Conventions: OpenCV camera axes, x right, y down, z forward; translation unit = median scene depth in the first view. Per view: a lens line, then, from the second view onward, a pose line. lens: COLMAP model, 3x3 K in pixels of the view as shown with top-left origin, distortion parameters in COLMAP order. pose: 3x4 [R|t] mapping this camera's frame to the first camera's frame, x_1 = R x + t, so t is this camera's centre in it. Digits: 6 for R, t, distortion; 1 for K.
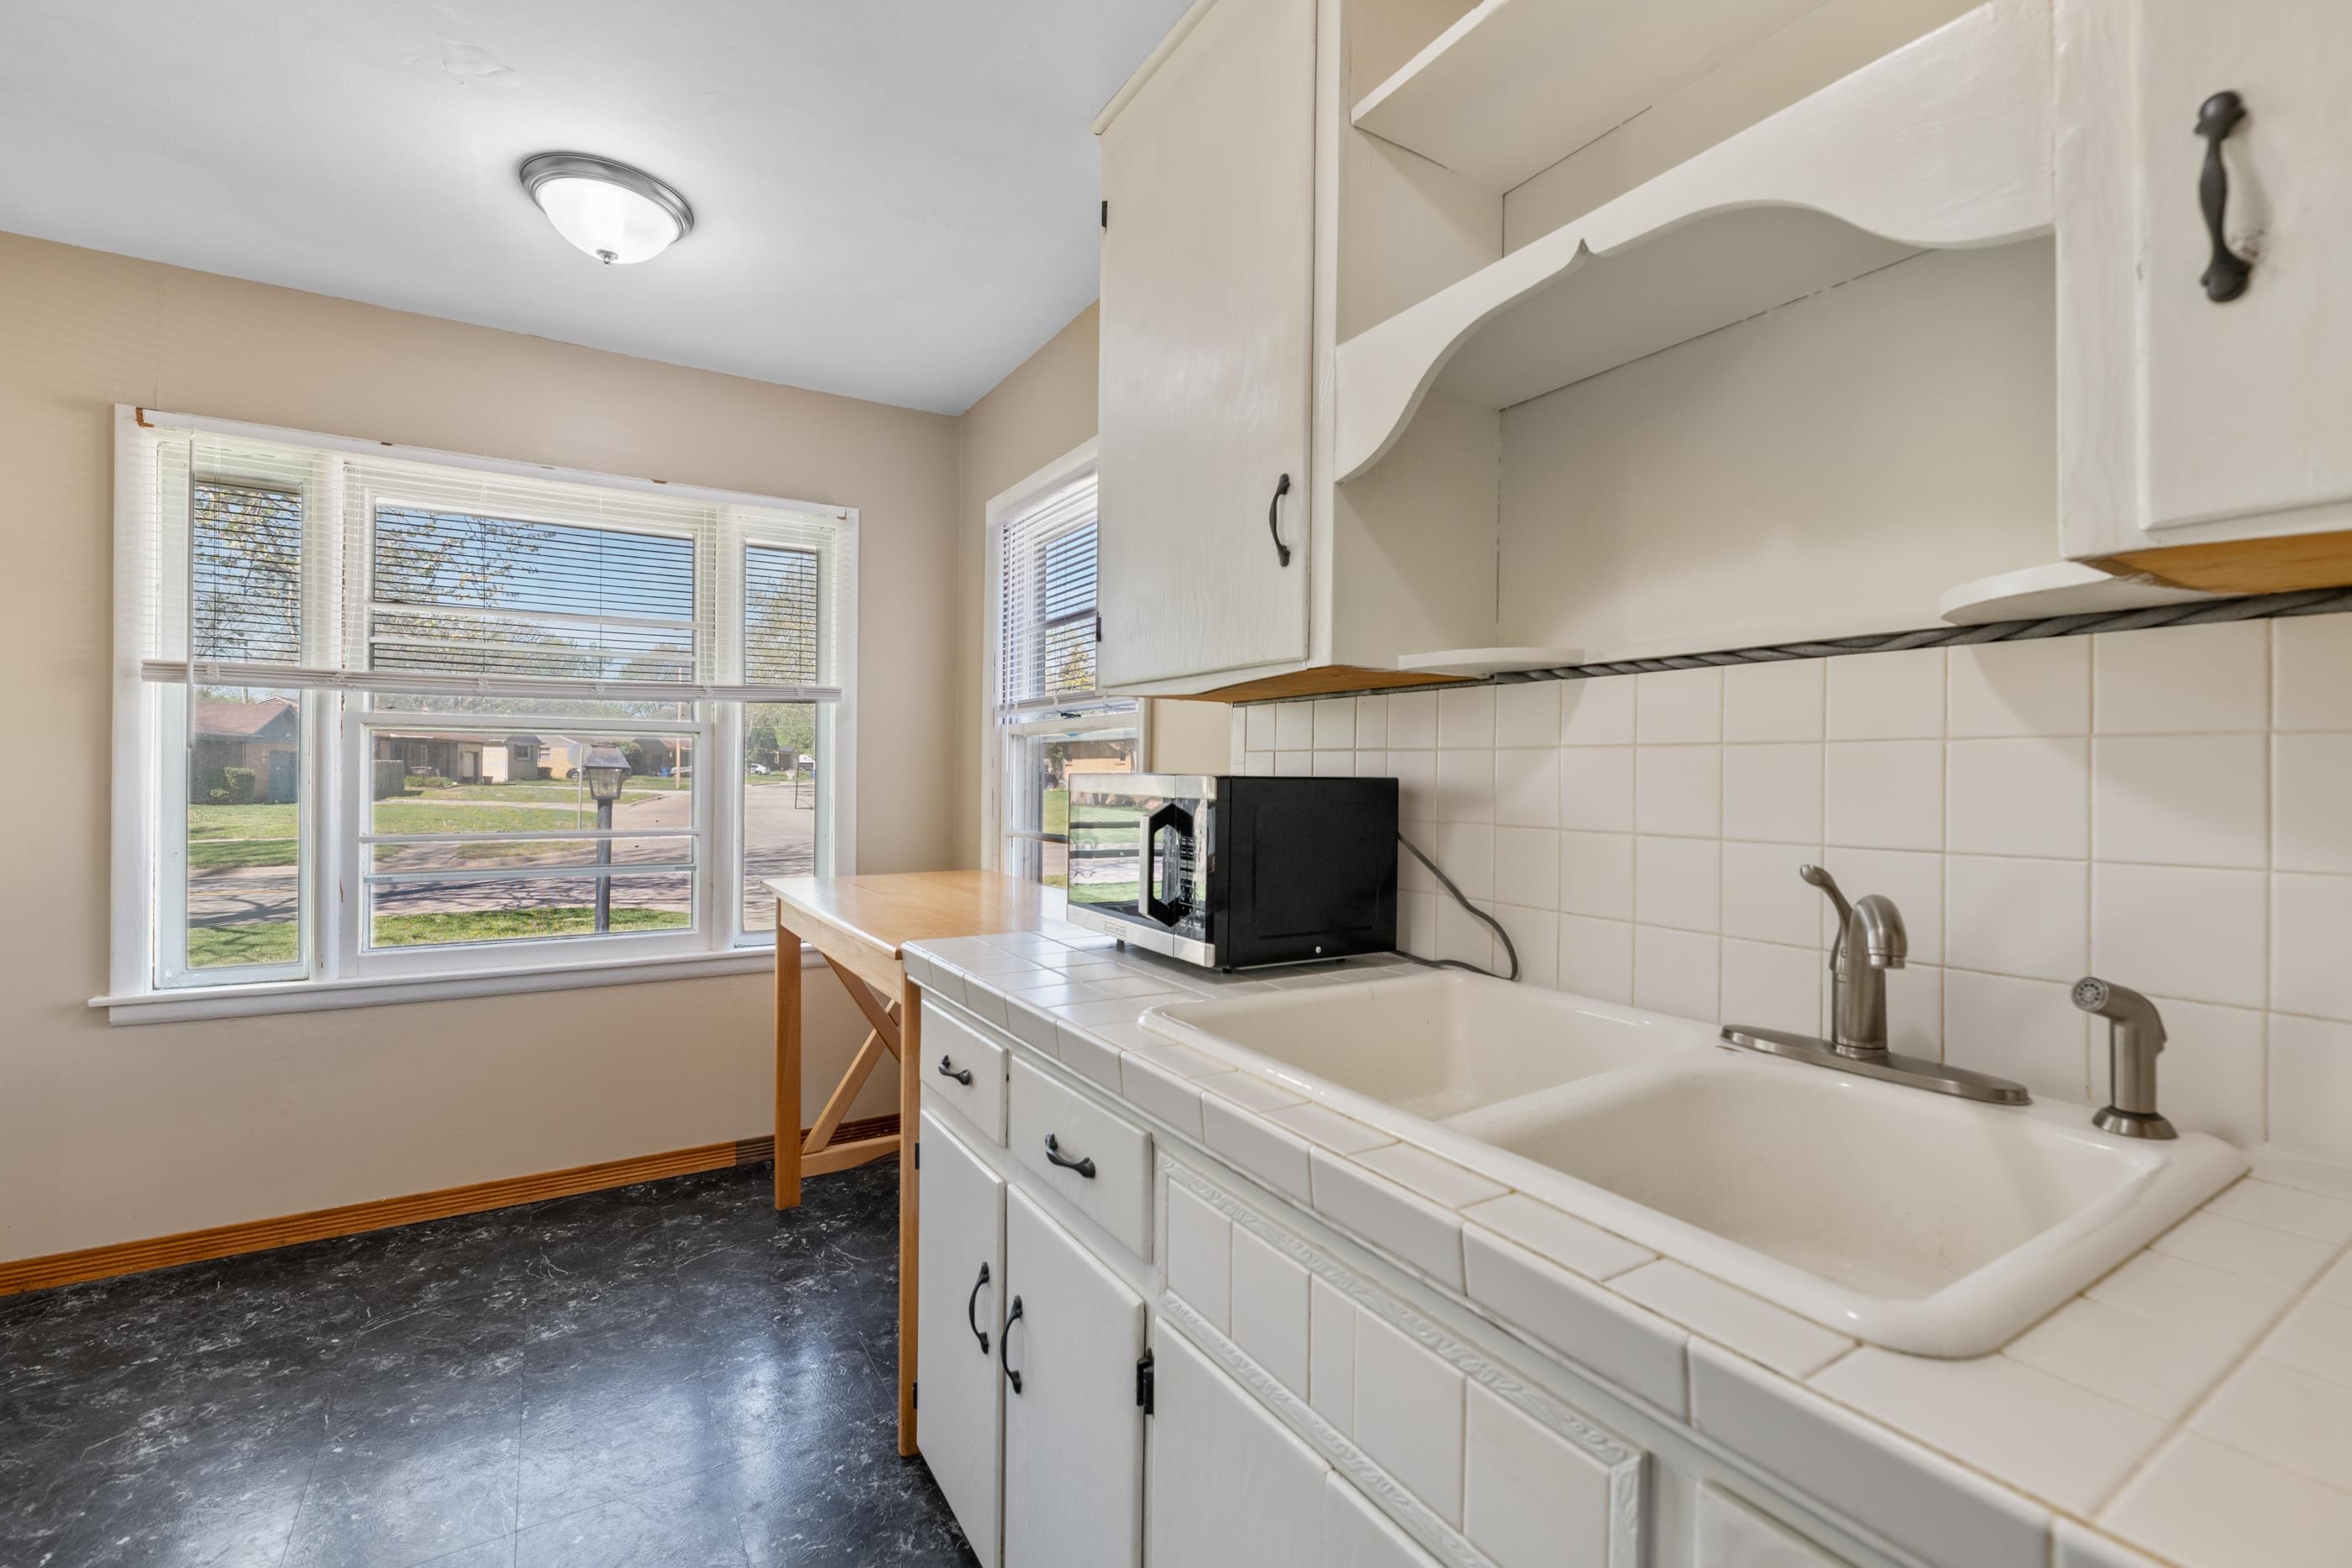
lens RADIAL K [[1010.2, 0, 1178.8], [0, 1010.2, 781.4], [0, 0, 1]] dist [-0.004023, -0.001165]
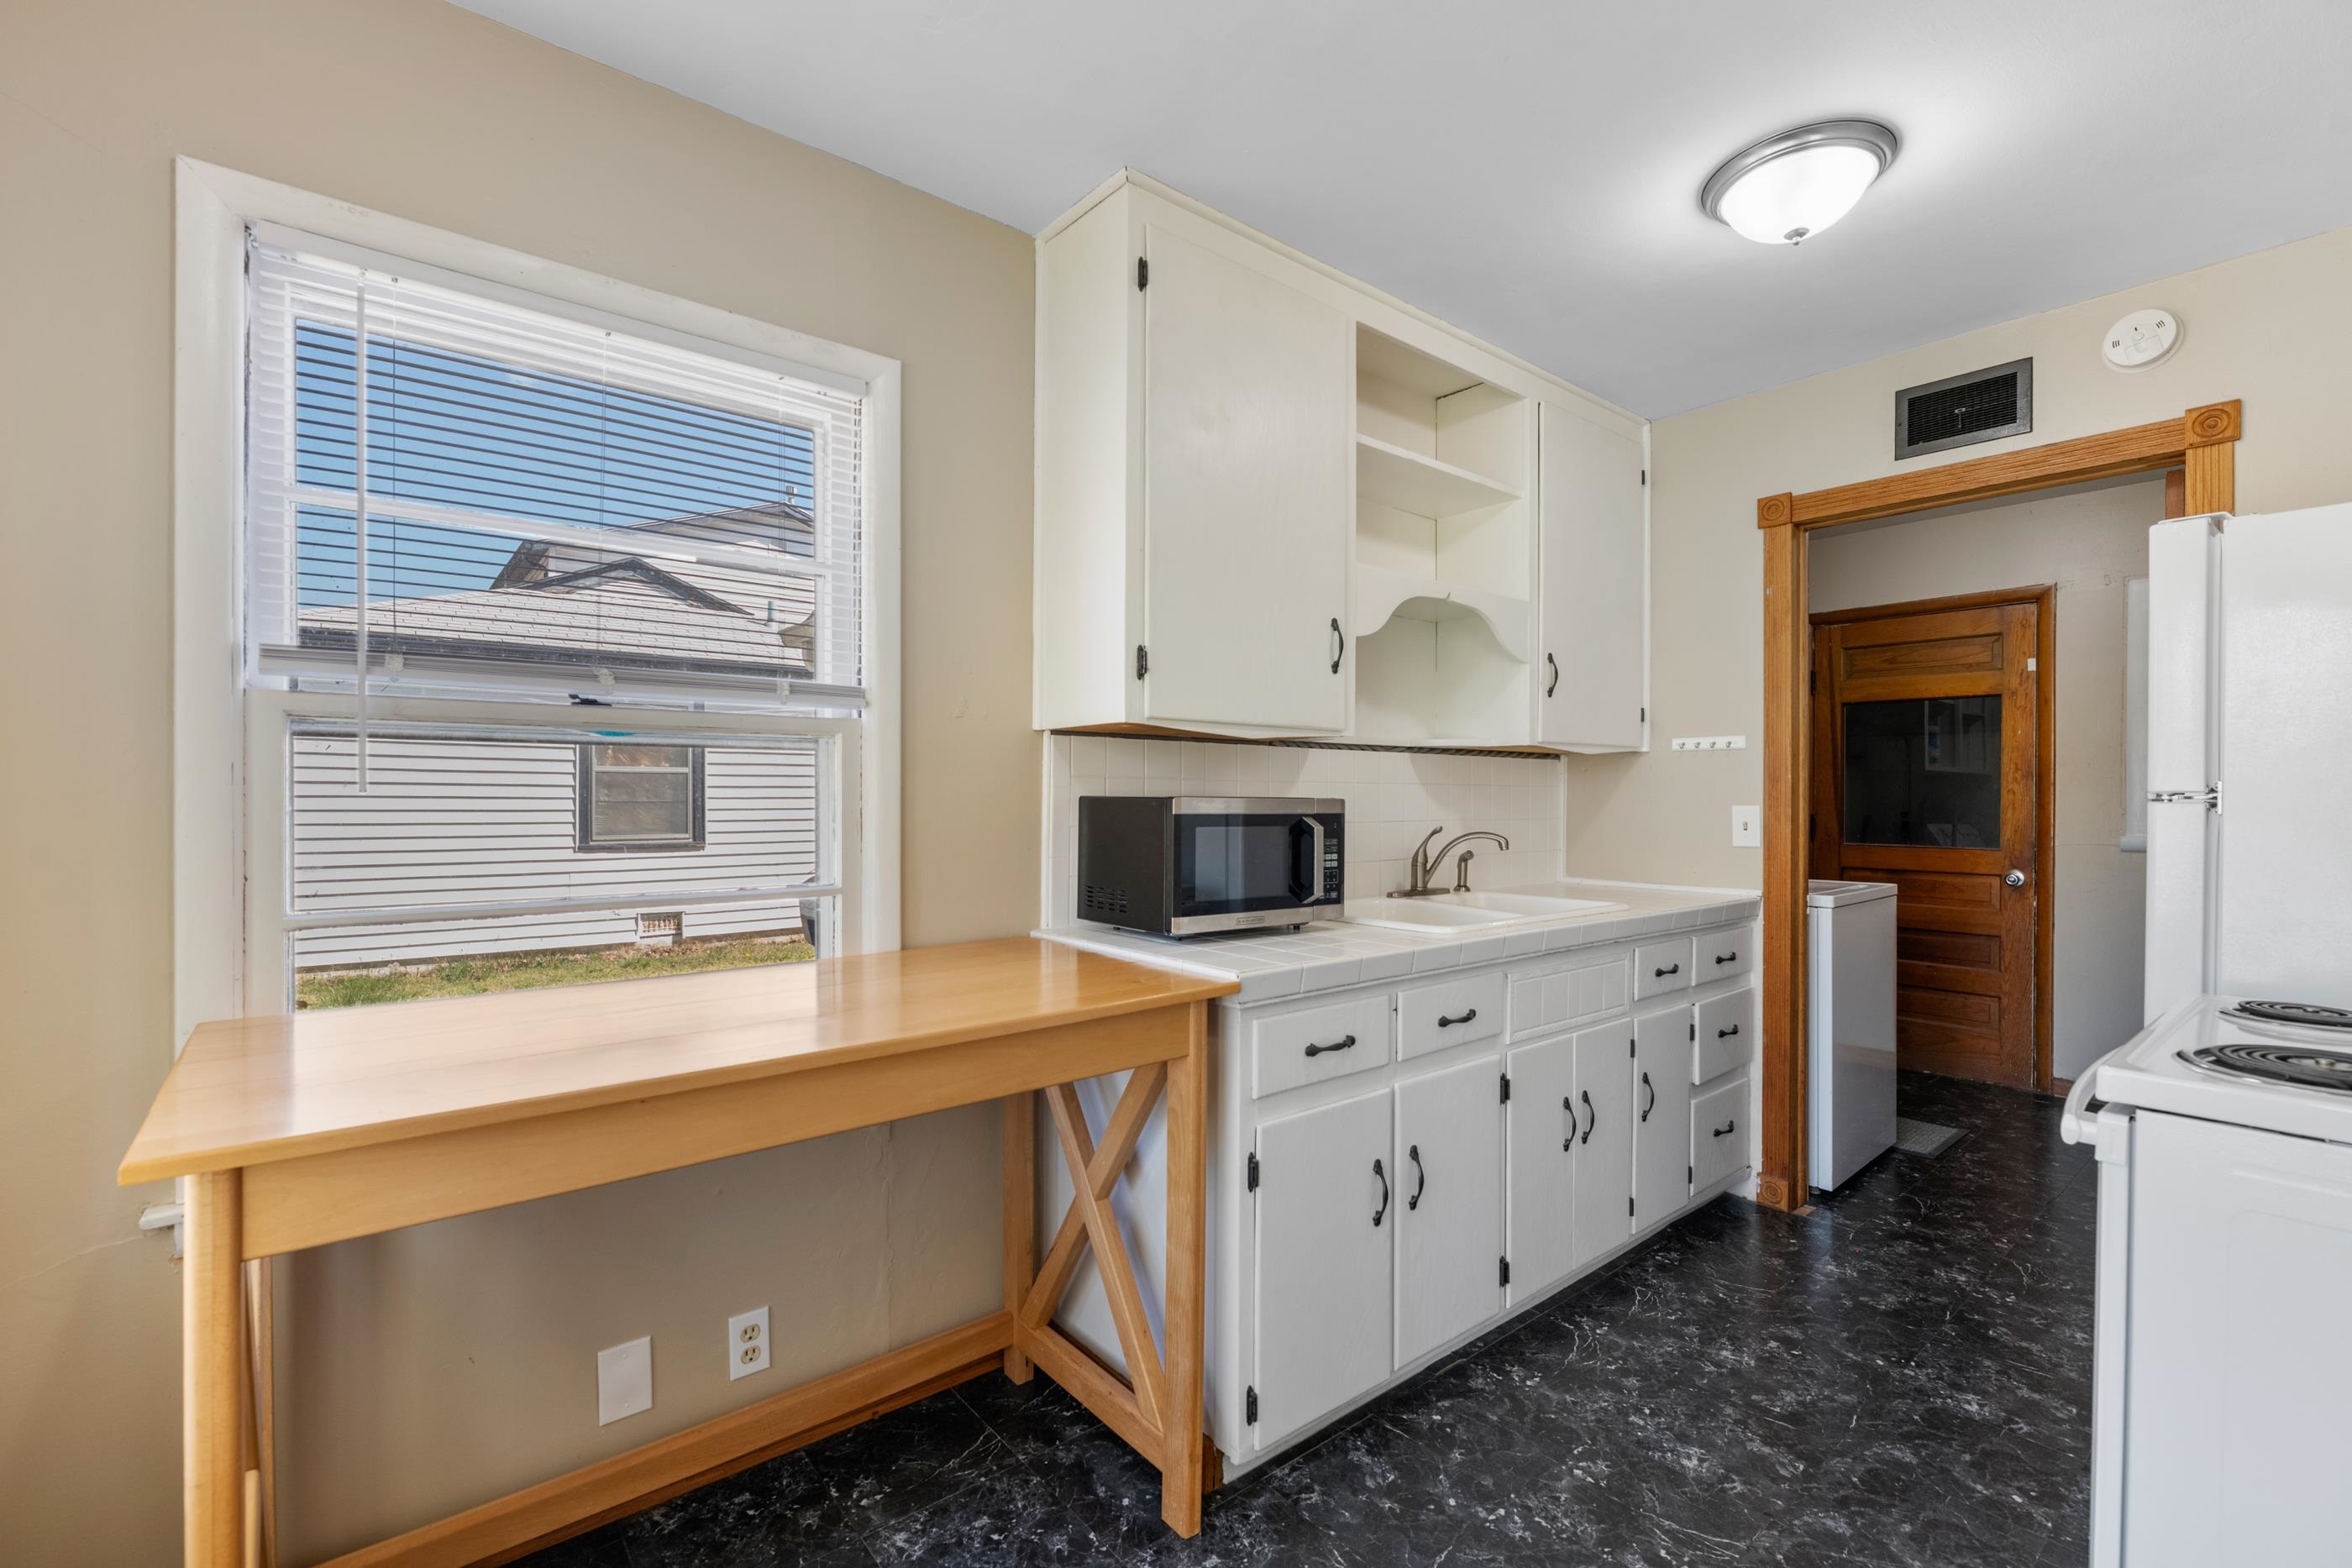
lens RADIAL K [[999.6, 0, 1170.3], [0, 999.6, 790.4], [0, 0, 1]] dist [-0.007641, -0.000888]
pose [[-0.121452, -0.004094, 0.992589, -2.351429], [-0.004583, 0.999983, 0.003564, -0.030902], [-0.992587, -0.004116, -0.121468, 2.286762]]
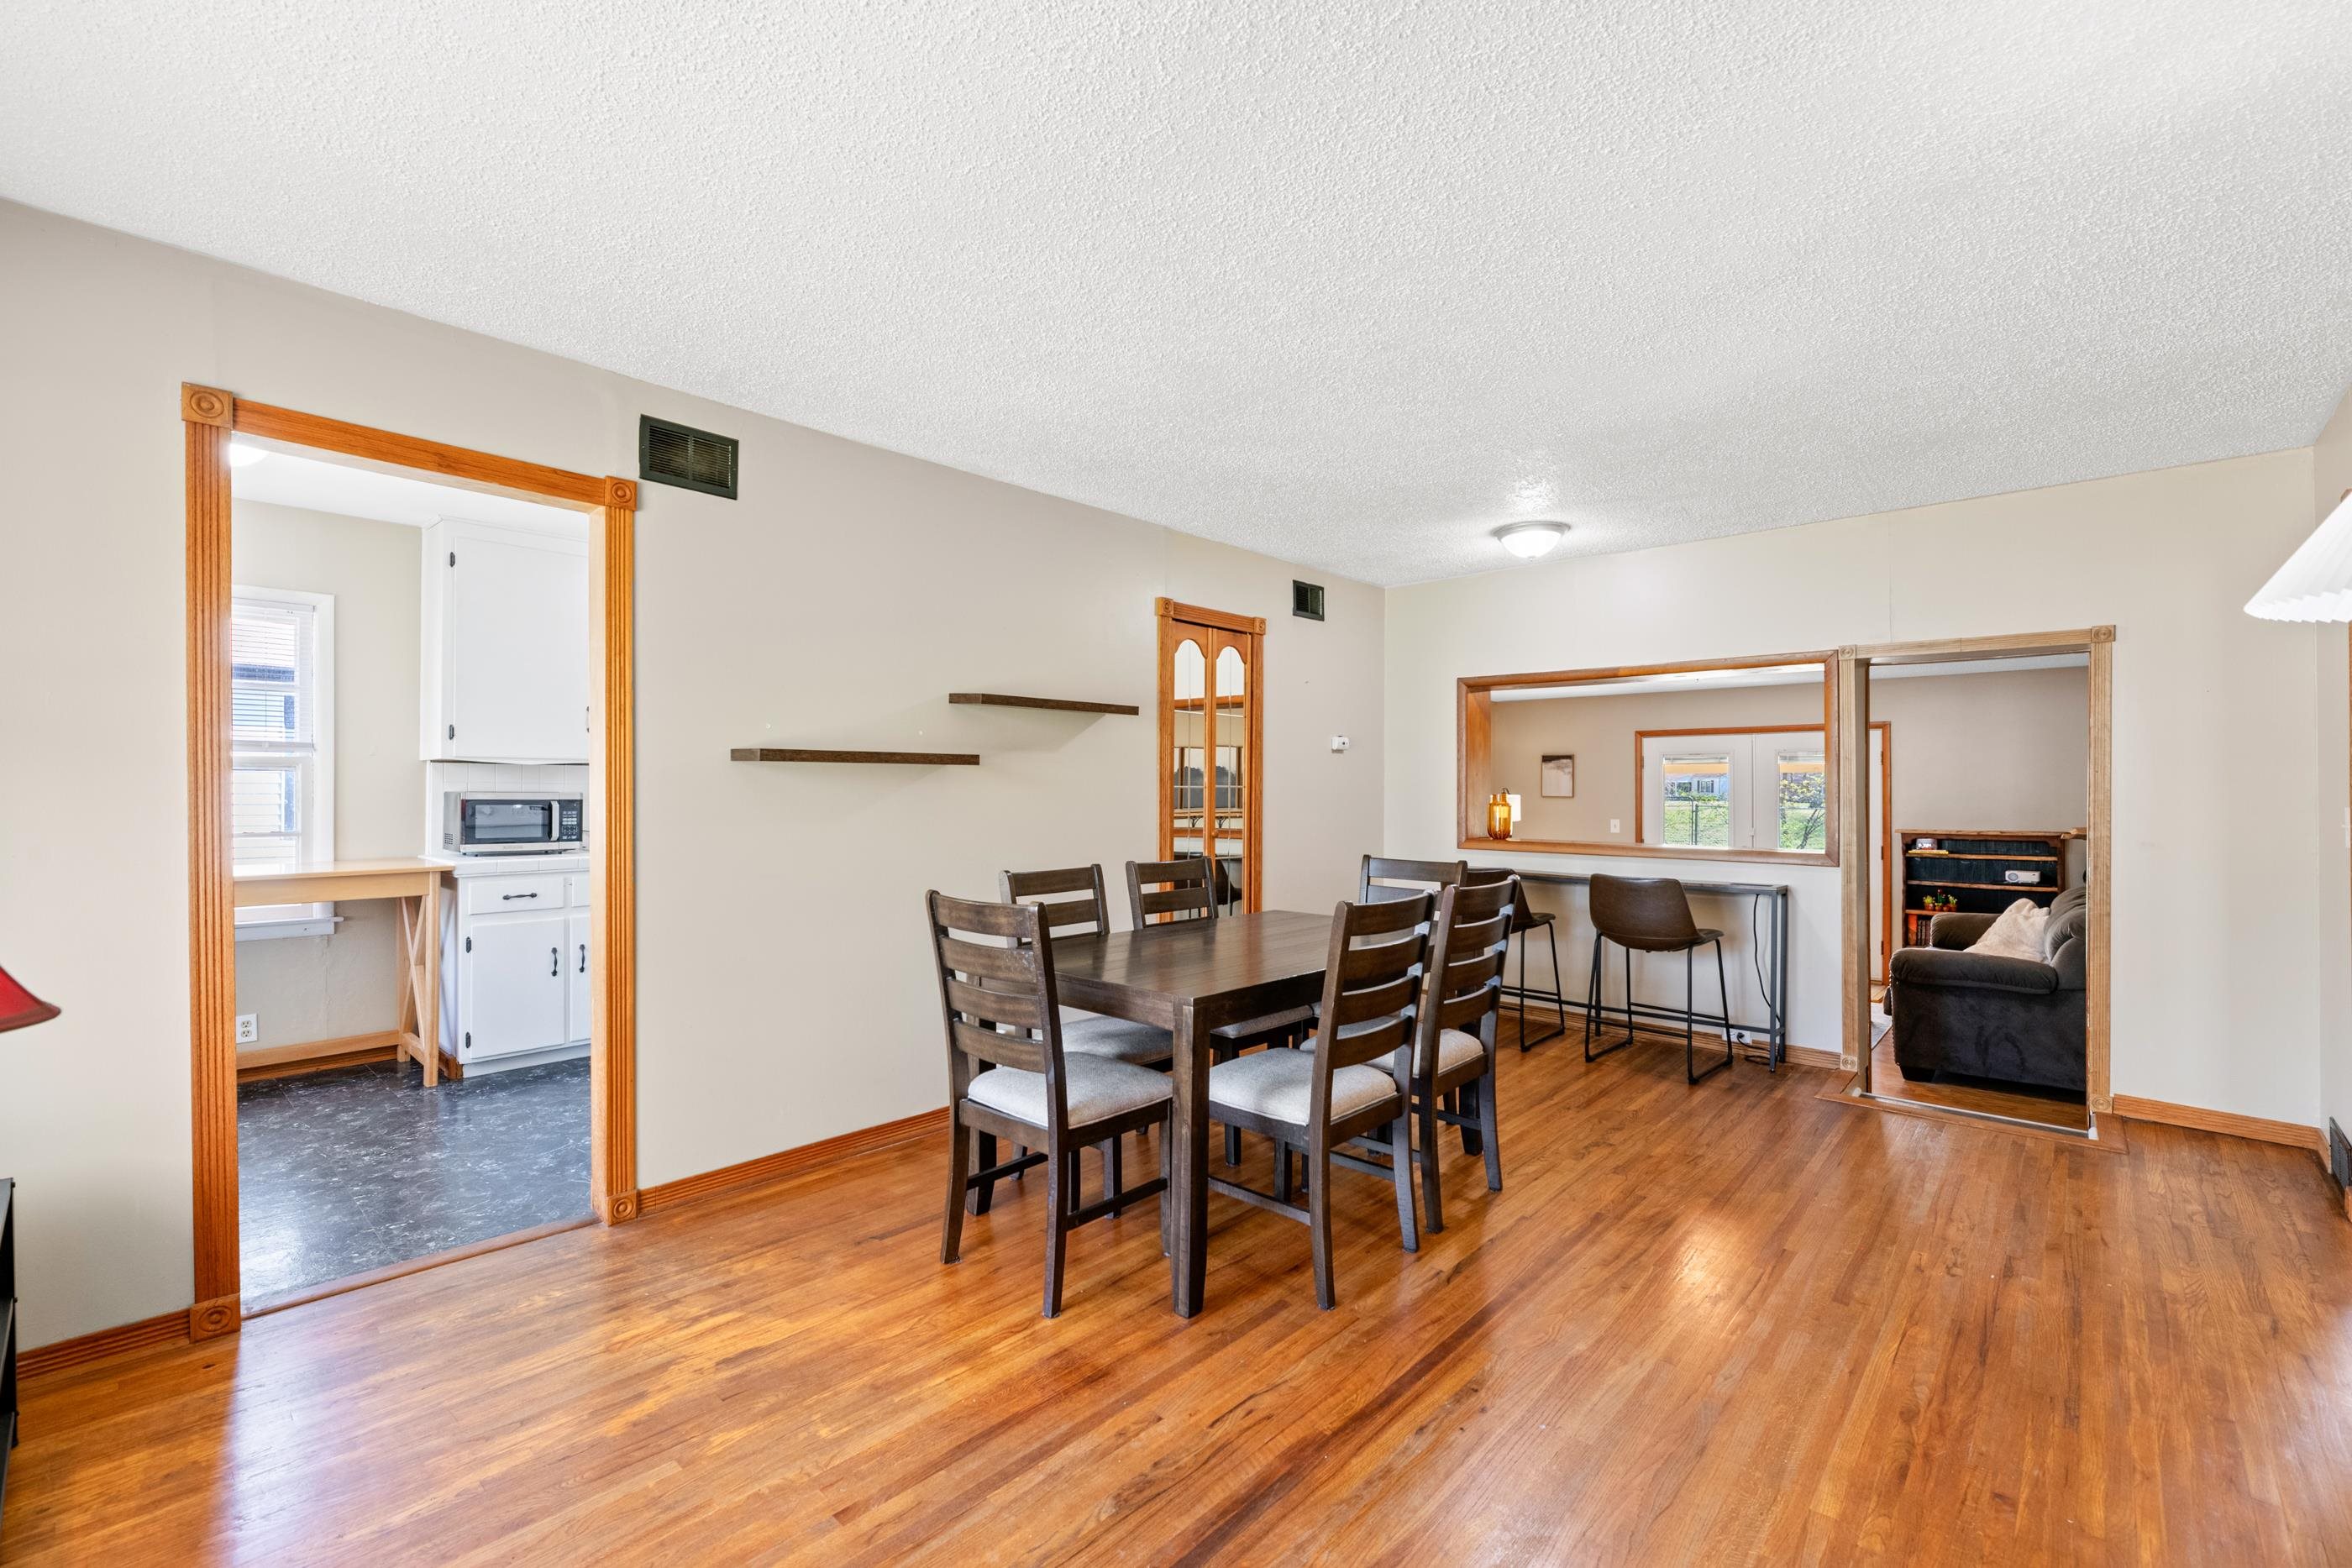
lens RADIAL K [[1002.9, 0, 1174.1], [0, 1002.9, 787.8], [0, 0, 1]] dist [-0.005529, -0.000209]
pose [[-0.265922, -0.004963, 0.963982, -5.894725], [-0.003134, 0.999986, 0.004283, -0.063718], [-0.963989, -0.001882, -0.265934, -0.053221]]
